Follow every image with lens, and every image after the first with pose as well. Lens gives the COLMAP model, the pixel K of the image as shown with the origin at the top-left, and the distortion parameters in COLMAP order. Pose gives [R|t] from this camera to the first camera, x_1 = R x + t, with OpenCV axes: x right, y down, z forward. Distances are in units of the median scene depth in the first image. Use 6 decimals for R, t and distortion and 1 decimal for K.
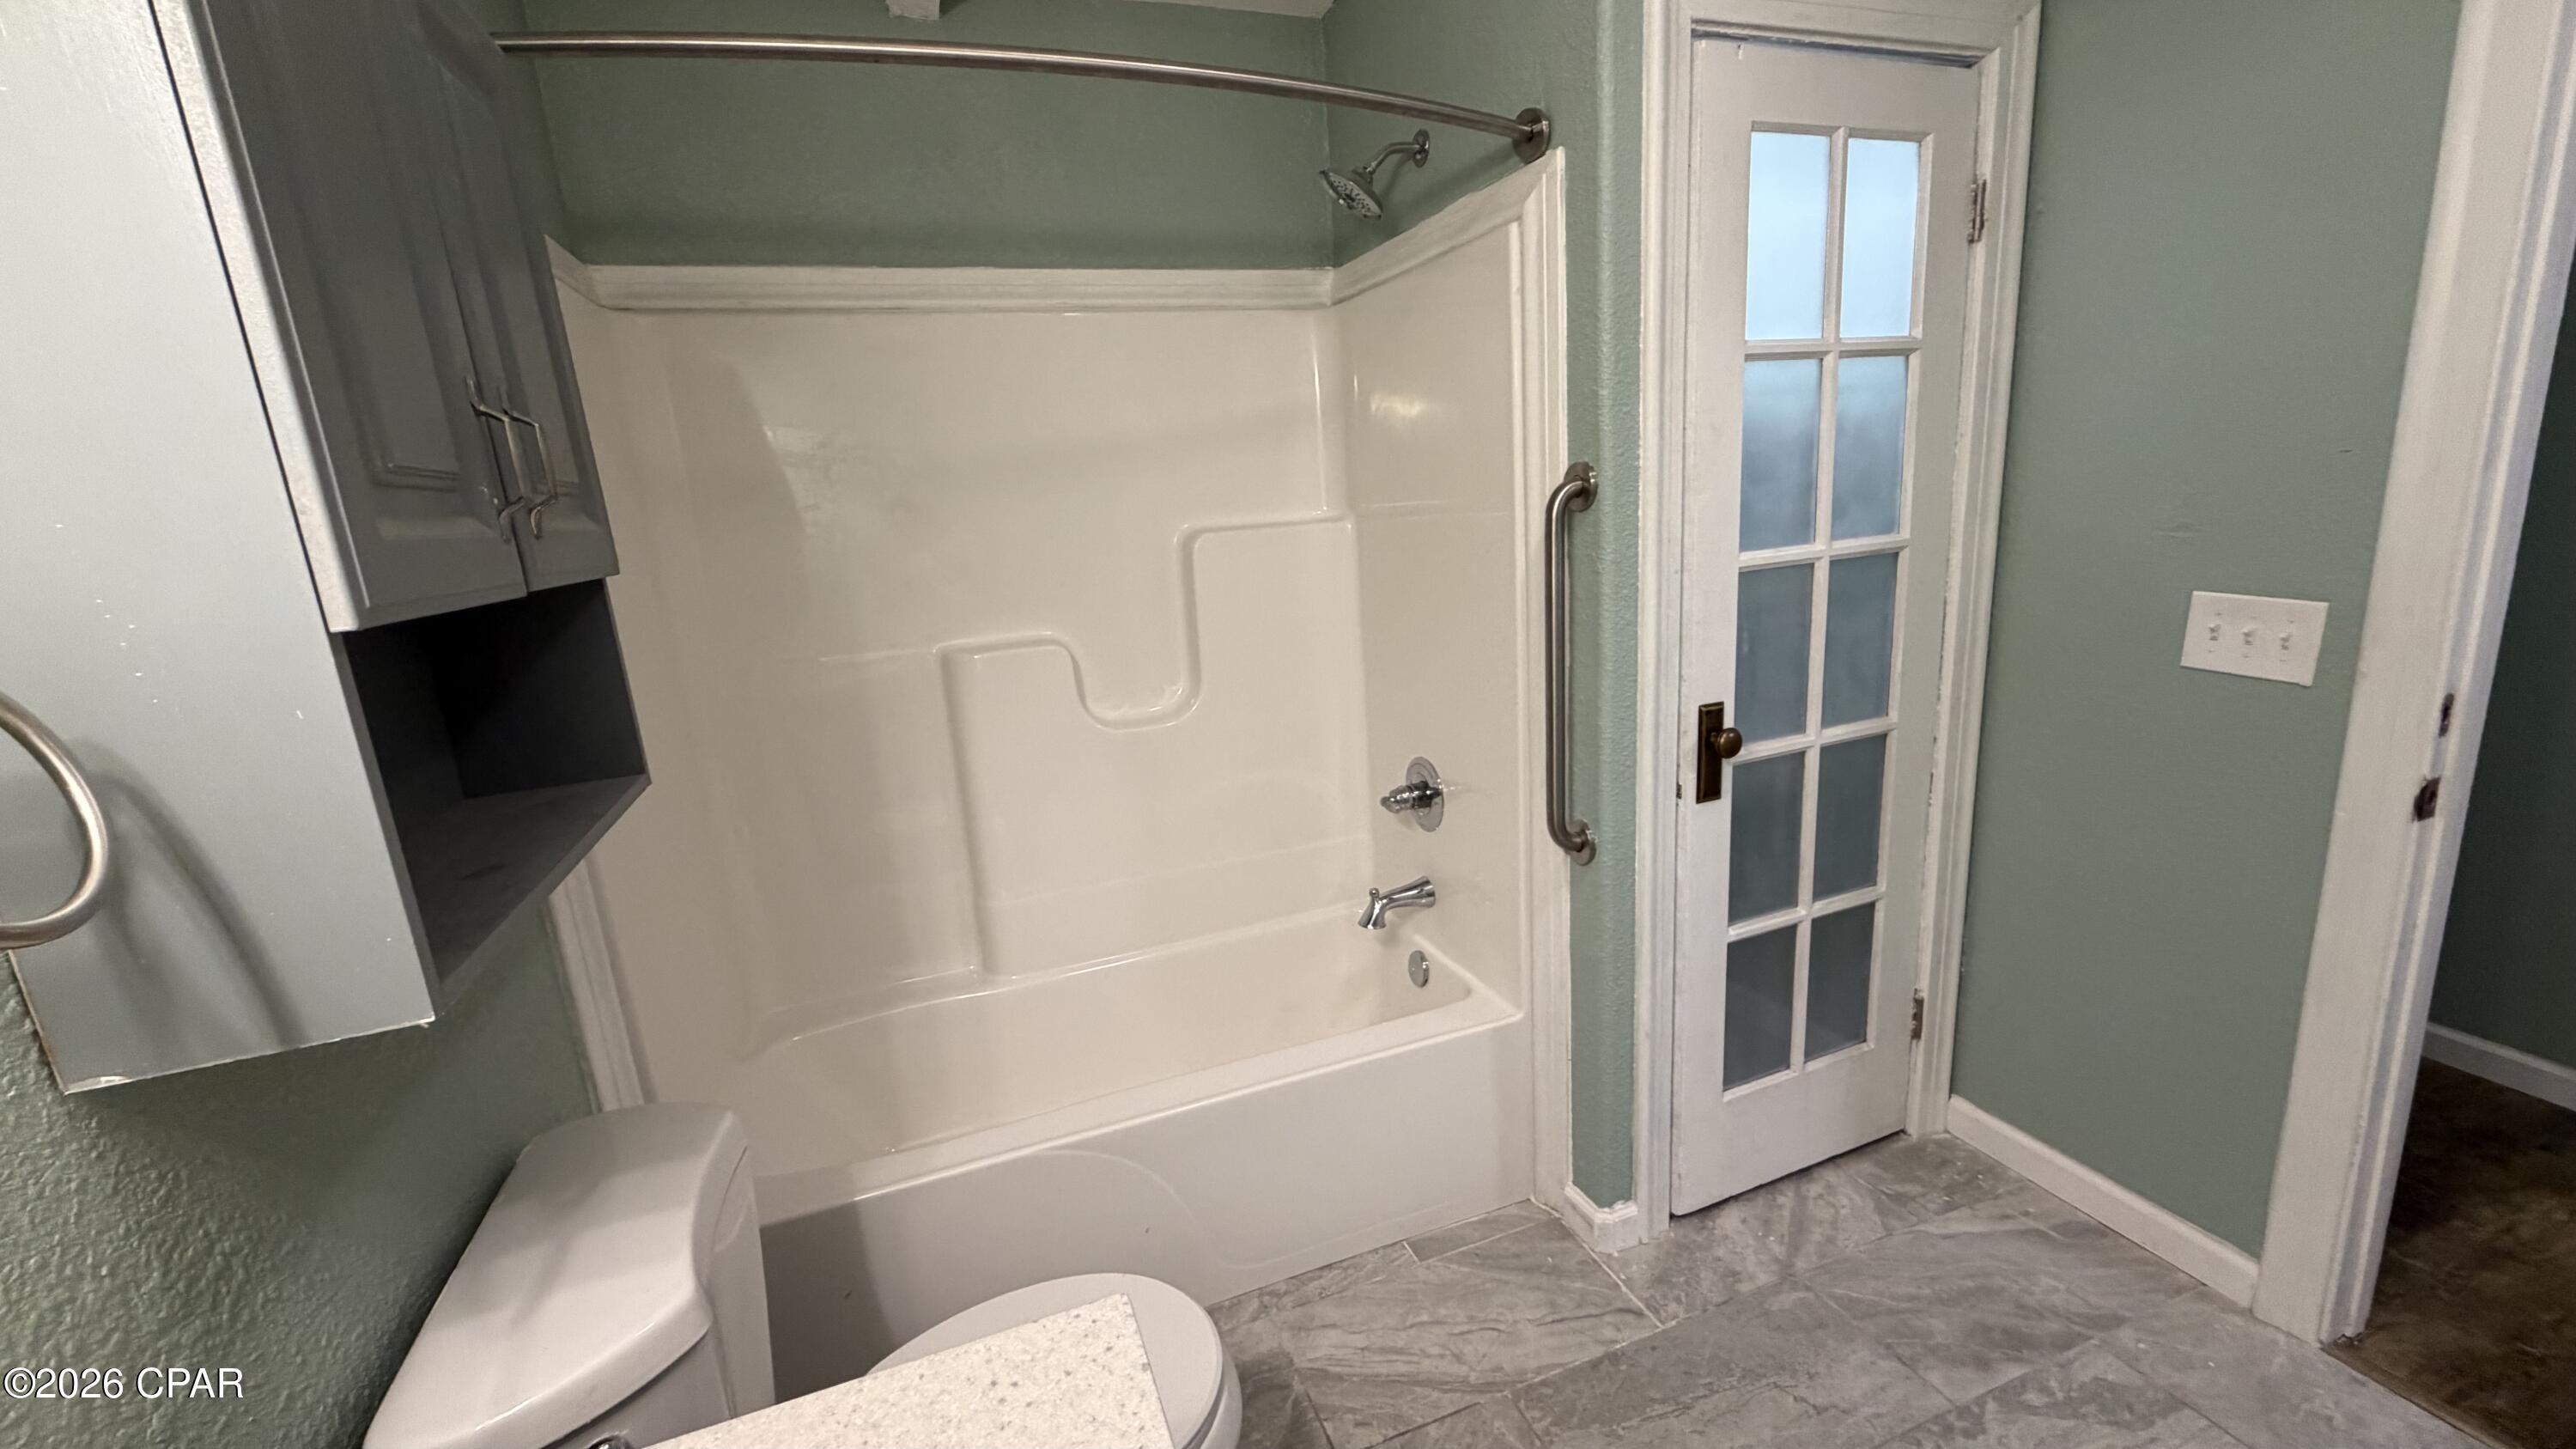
lens RADIAL K [[1026.5, 0, 1285.2], [0, 1026.5, 718.7], [0, 0, 1]] dist [0.000507, -0.000079]
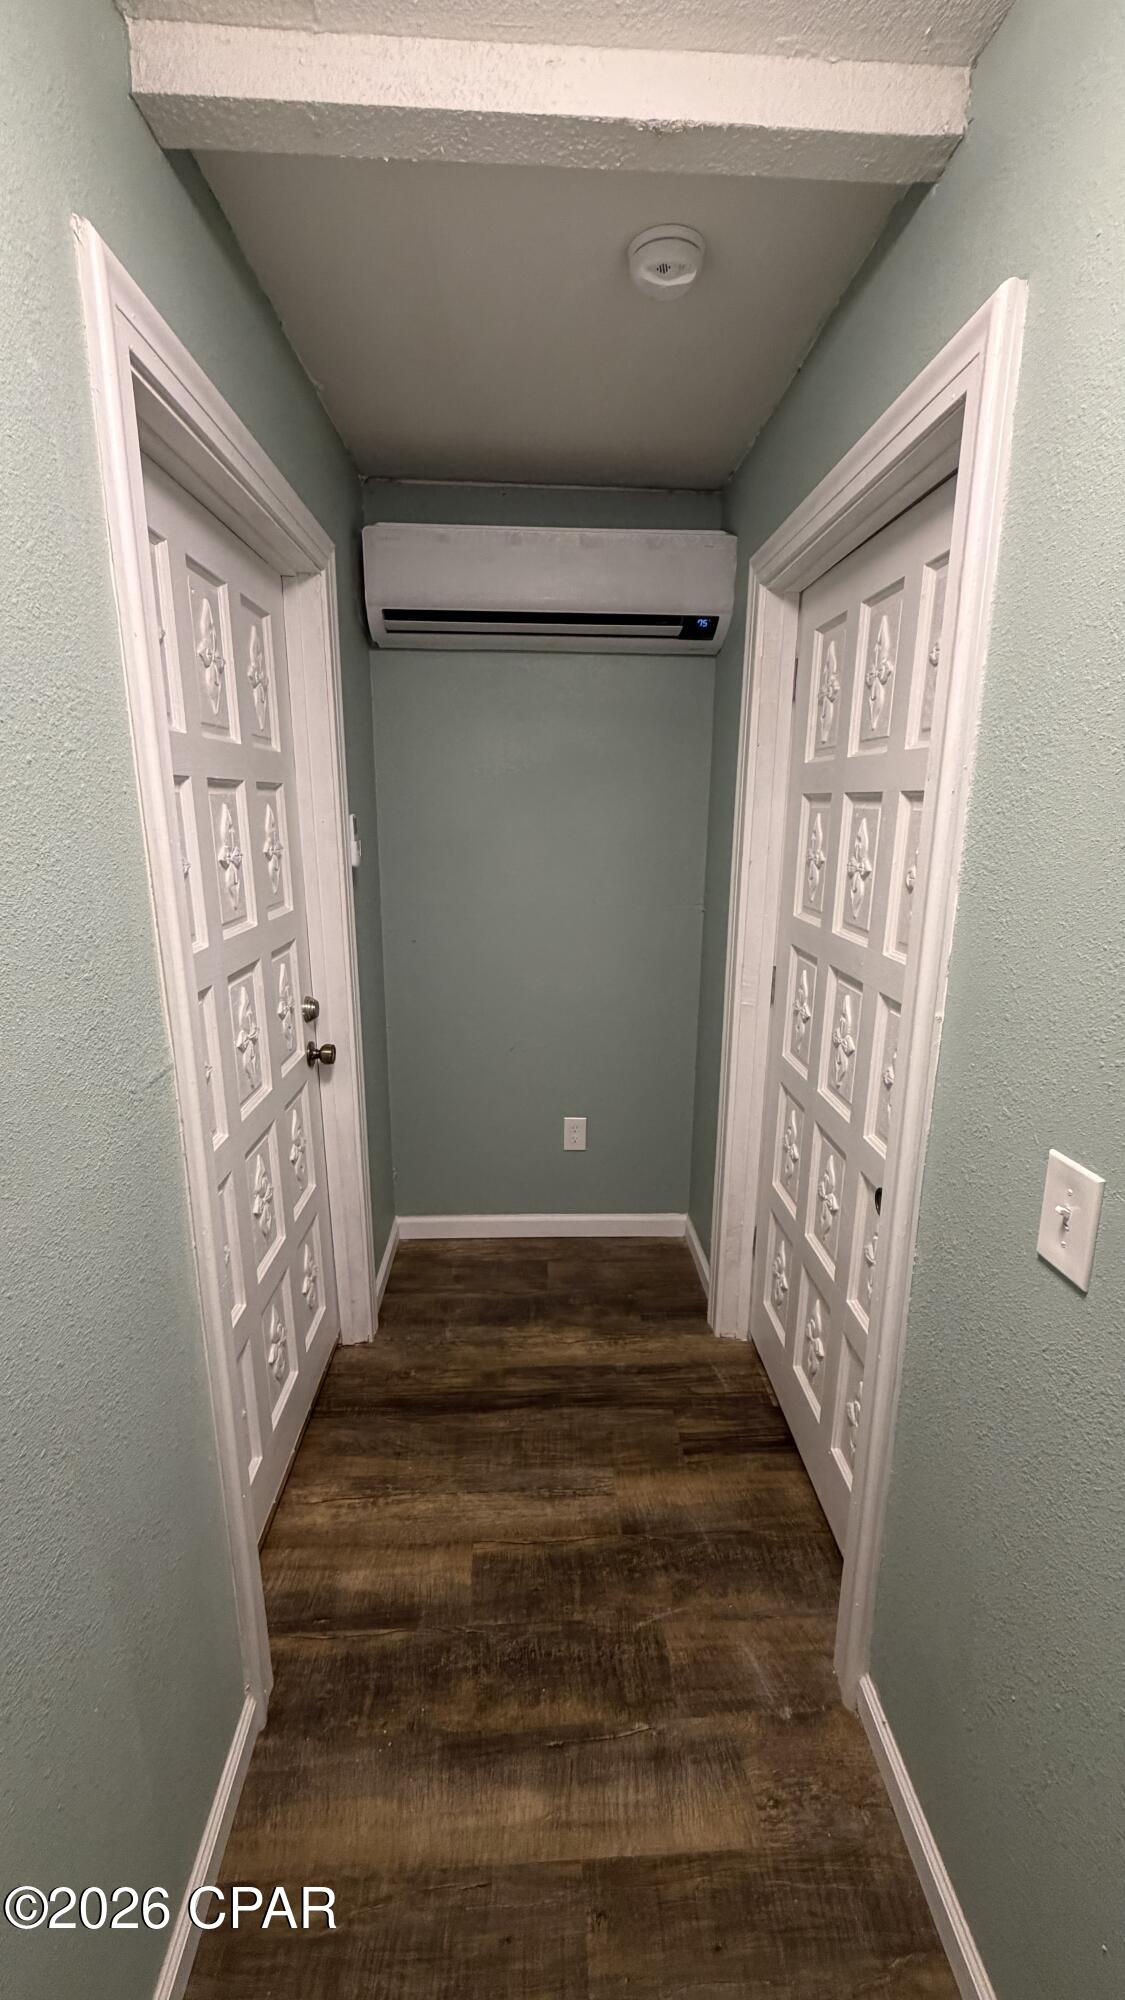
lens RADIAL K [[806.8, 0, 558.8], [0, 806.8, 995.5], [0, 0, 1]] dist [0.002978, 0.000042]
pose [[0.949125, 0.147043, -0.278460, 1.613488], [-0.138190, 0.989078, 0.051273, -0.125387], [0.282958, -0.010184, 0.959078, -0.237051]]
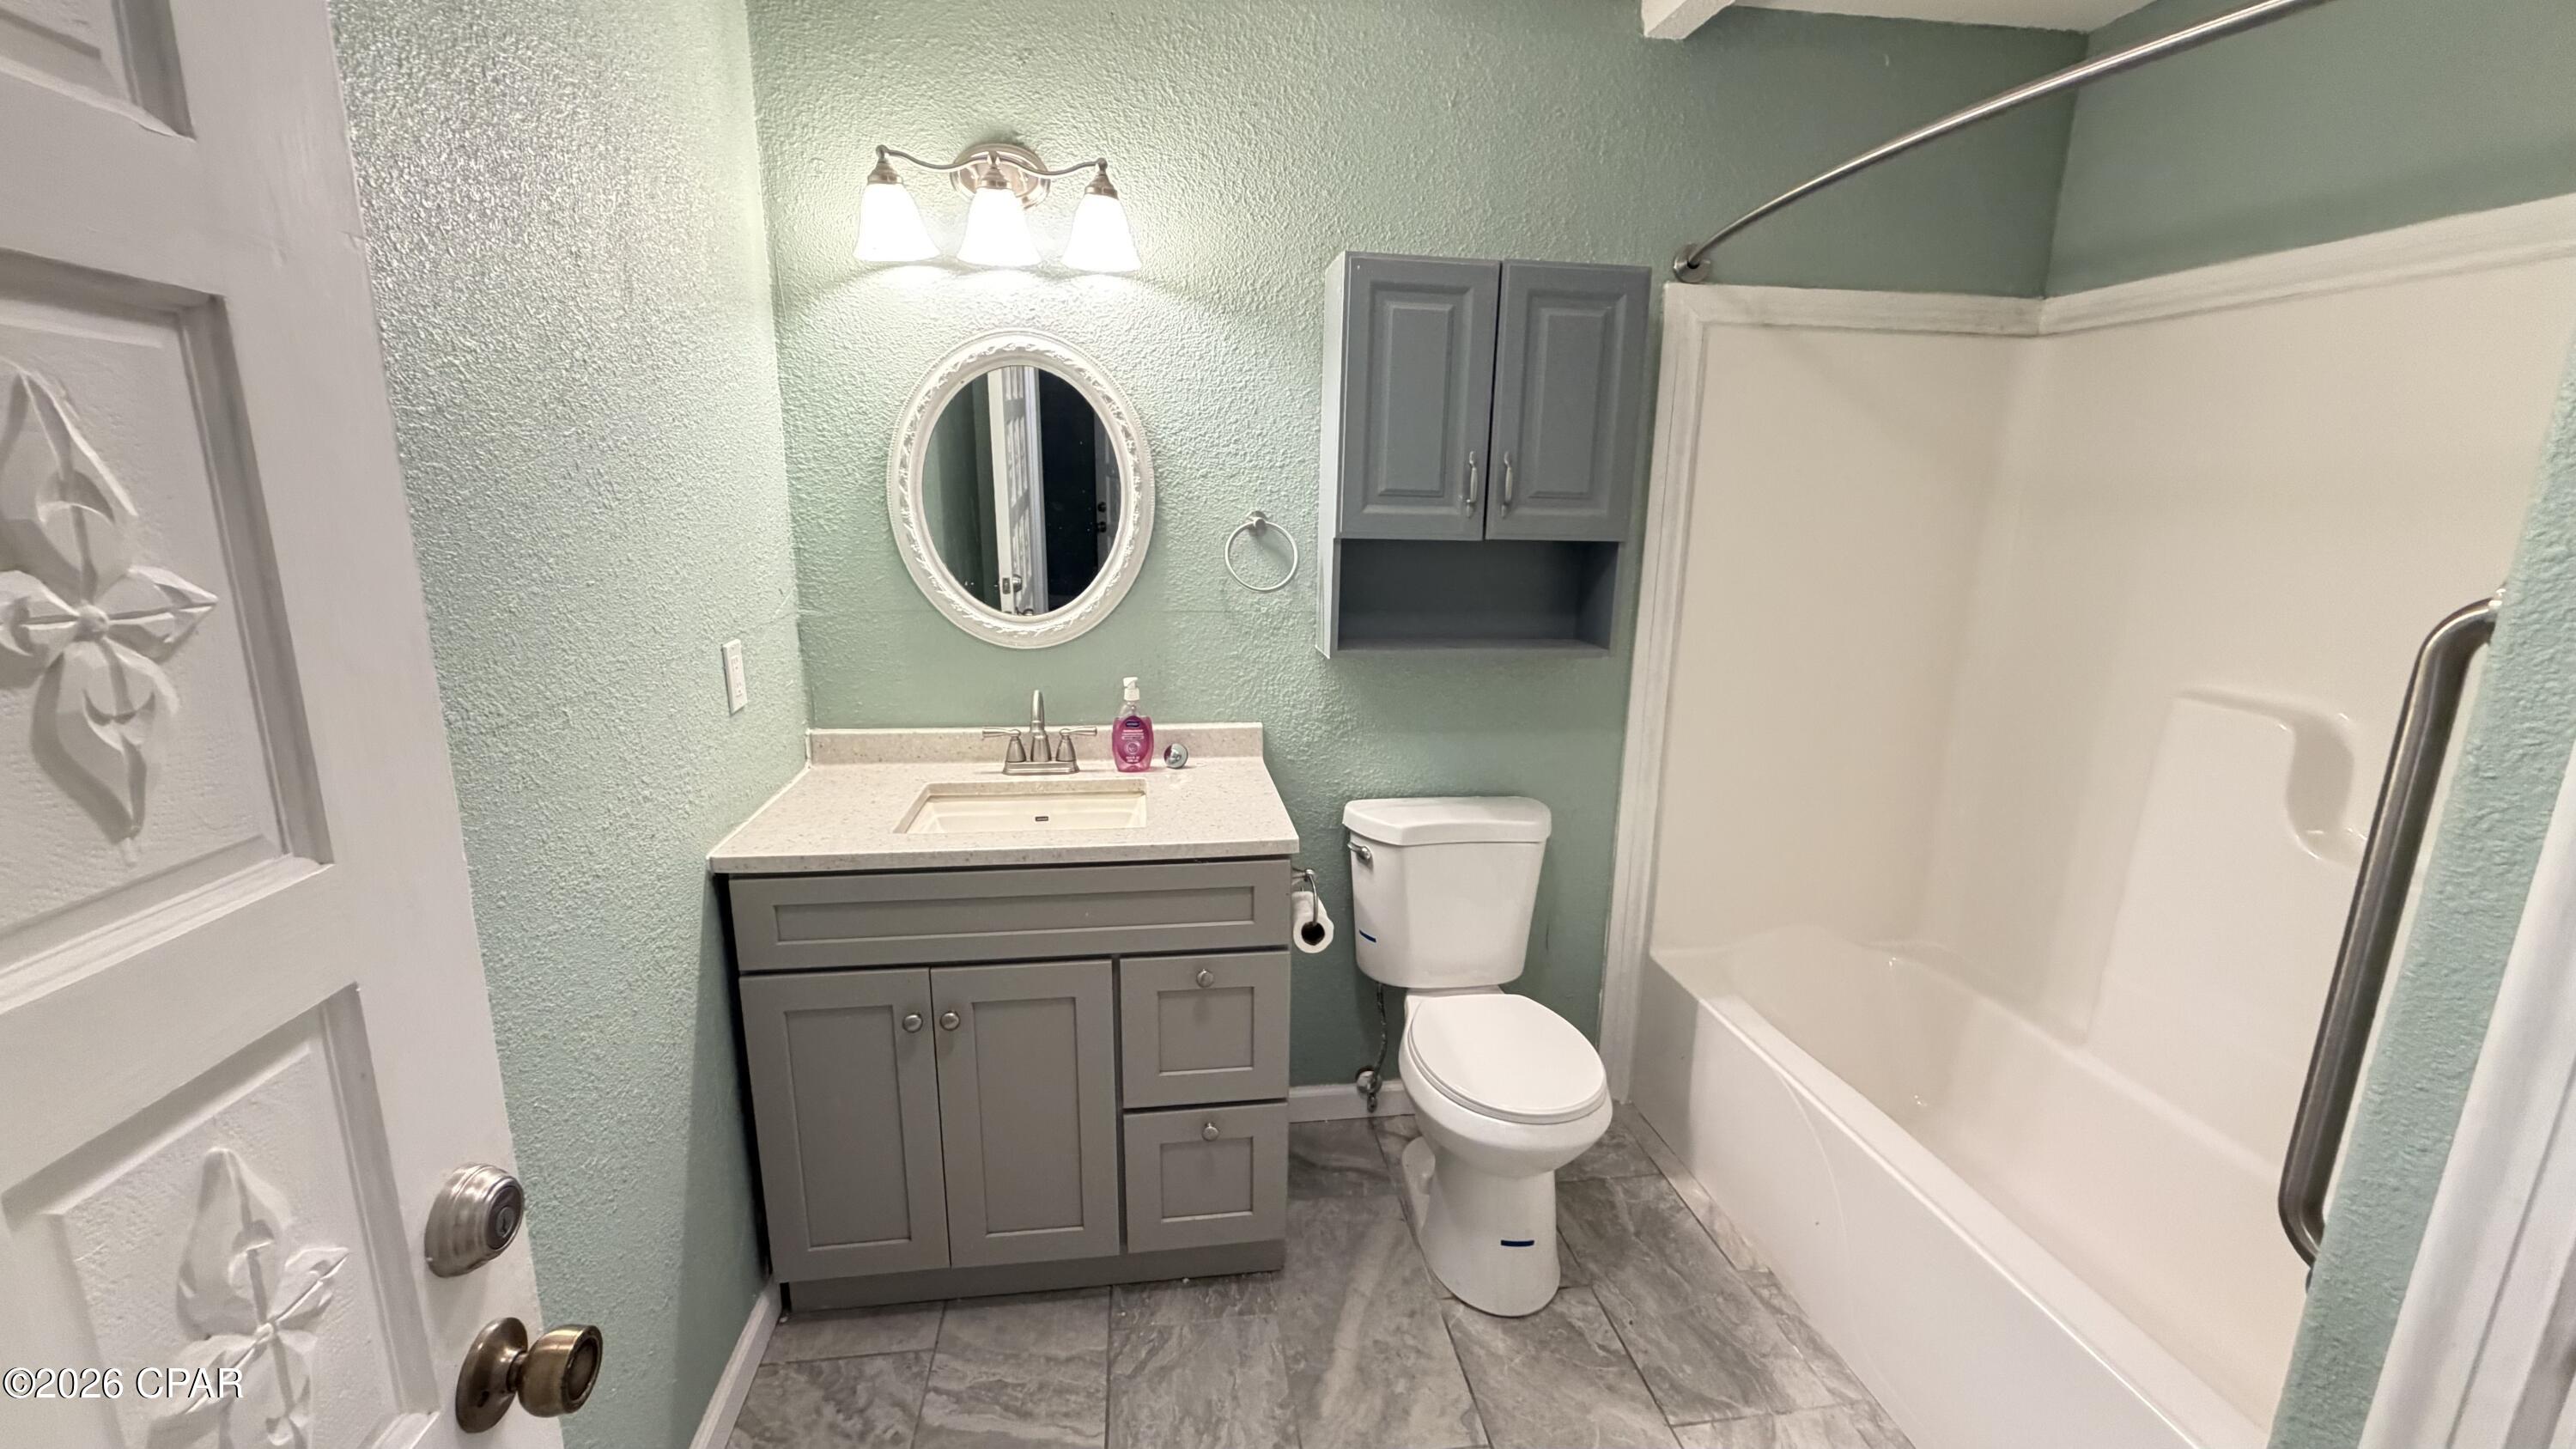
lens RADIAL K [[1026.5, 0, 1287.4], [0, 1026.5, 724.8], [0, 0, 1]] dist [0.000507, -0.000079]
pose [[-0.212157, 0.280367, -0.936154, 0.852309], [-0.215396, 0.920985, 0.324639, -0.203391], [0.953202, 0.270518, -0.135003, 0.502743]]
